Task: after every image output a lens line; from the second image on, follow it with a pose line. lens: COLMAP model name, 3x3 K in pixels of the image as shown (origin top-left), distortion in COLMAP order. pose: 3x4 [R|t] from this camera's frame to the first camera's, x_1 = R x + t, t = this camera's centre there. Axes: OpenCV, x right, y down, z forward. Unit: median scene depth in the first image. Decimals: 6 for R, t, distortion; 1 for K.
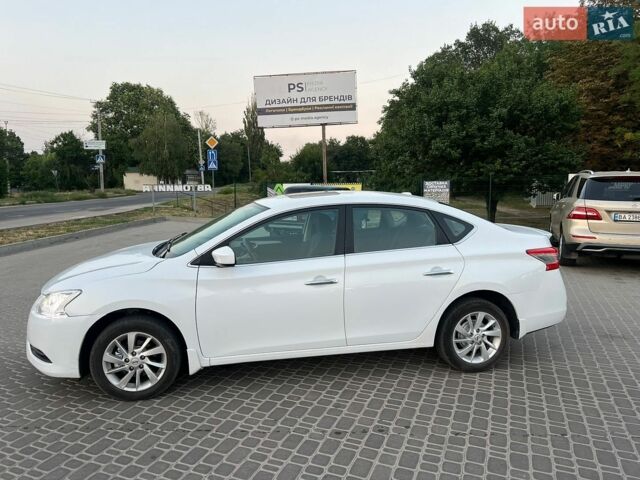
lens RADIAL K [[483.7, 0, 321.8], [0, 483.7, 240.7], [0, 0, 1]] dist [0.019322, -0.023107]
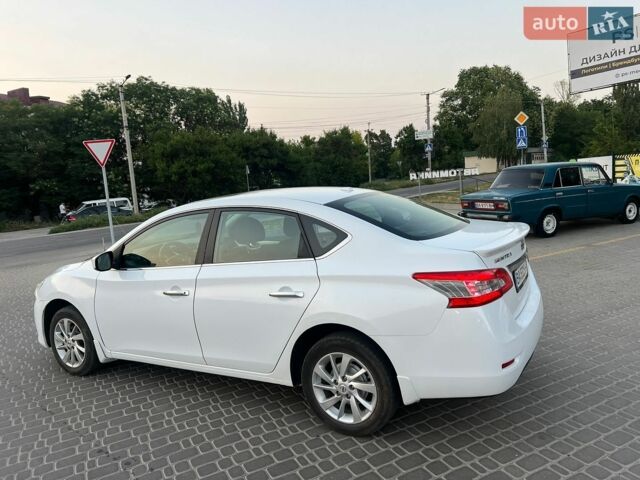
lens RADIAL K [[483.7, 0, 319.8], [0, 483.7, 240.7], [0, 0, 1]] dist [0.019322, -0.023107]
pose [[0.752794, 0.026907, -0.657706, 0.104662], [-0.002356, 0.999268, 0.038183, -0.006736], [0.658252, -0.027195, 0.752306, 0.059473]]
